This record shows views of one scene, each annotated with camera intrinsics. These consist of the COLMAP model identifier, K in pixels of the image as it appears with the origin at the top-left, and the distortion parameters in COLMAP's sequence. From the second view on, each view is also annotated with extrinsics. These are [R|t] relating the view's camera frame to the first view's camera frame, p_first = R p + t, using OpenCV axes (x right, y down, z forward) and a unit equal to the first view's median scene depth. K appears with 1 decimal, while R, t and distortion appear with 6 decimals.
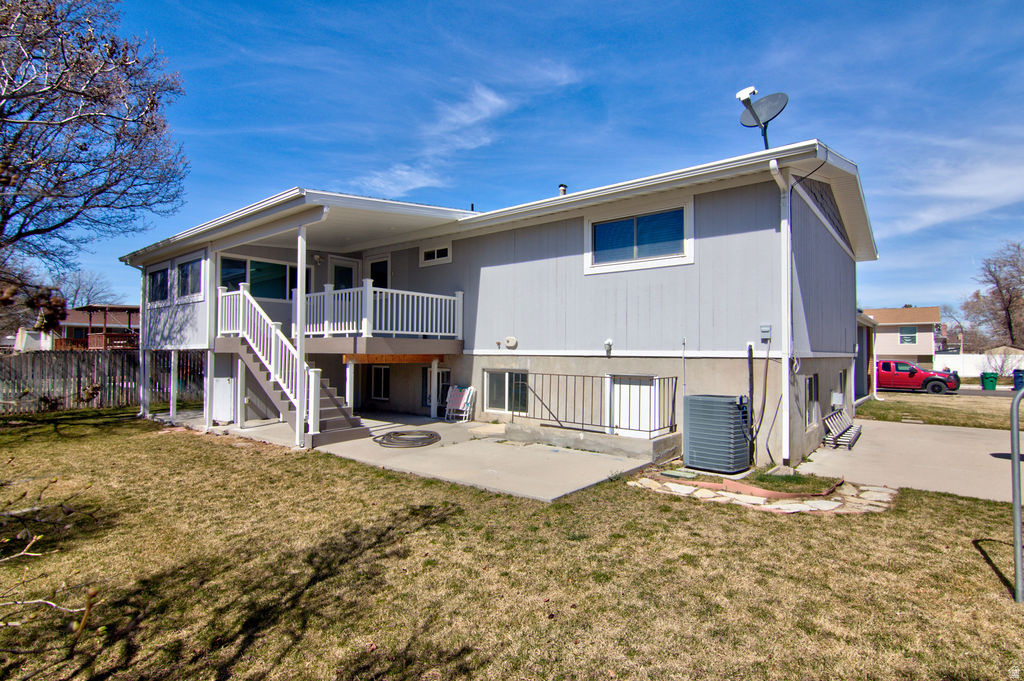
lens RADIAL K [[517.0, 0, 512.0], [0, 517.0, 340.5], [0, 0, 1]] dist [0.000892, -0.000538]
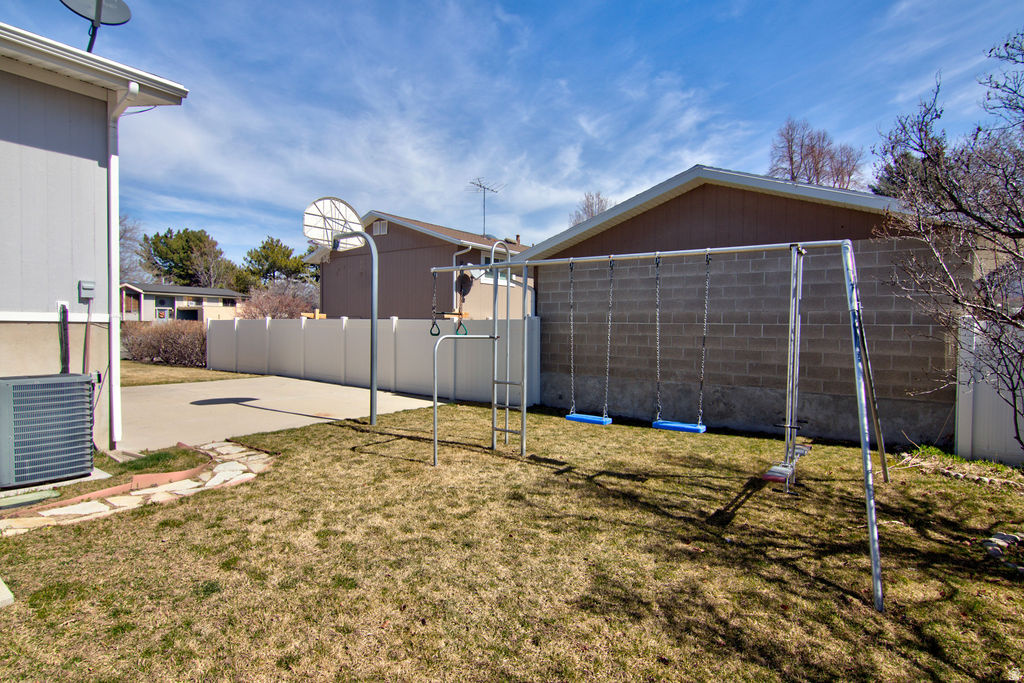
lens RADIAL K [[517.0, 0, 512.0], [0, 517.0, 341.5], [0, 0, 1]] dist [0.000892, -0.000538]
pose [[-0.058170, -0.036520, 0.997638, -0.296129], [-0.037458, 0.998707, 0.034375, 0.010010], [-0.997604, -0.035370, -0.059463, 0.347949]]
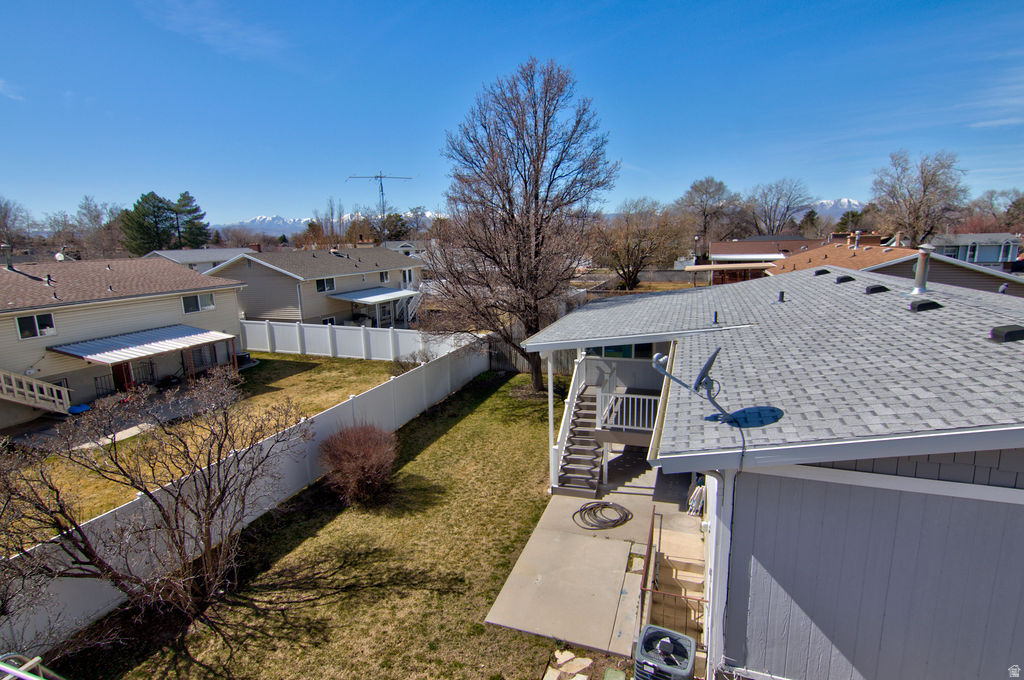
lens RADIAL K [[522.6, 0, 512.0], [0, 522.6, 340.0], [0, 0, 1]] dist [-0.001099, 0.010893]
pose [[0.339400, 0.169817, -0.925186, 0.952255], [0.048363, 0.979118, 0.197458, -0.566813], [0.939398, -0.111762, 0.324100, 0.416165]]
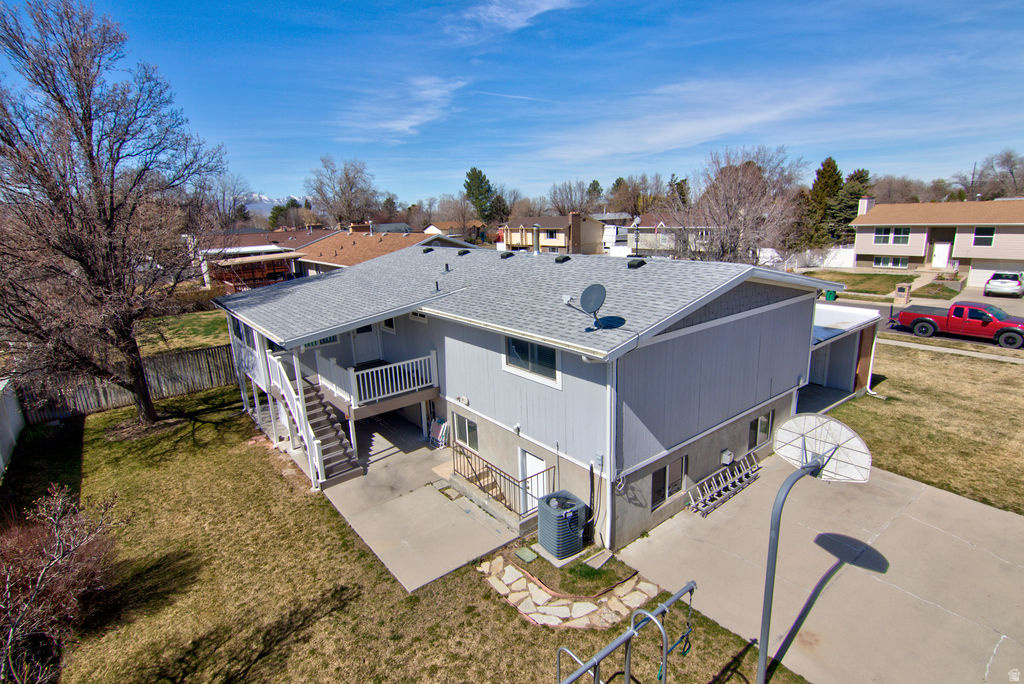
lens RADIAL K [[515.6, 0, 512.0], [0, 515.6, 342.0], [0, 0, 1]] dist [-0.001124, -0.000798]
pose [[0.973864, 0.011599, -0.226838, 0.498338], [0.050753, 0.962332, 0.267098, -0.589359], [0.221391, -0.271630, 0.936591, -0.184952]]
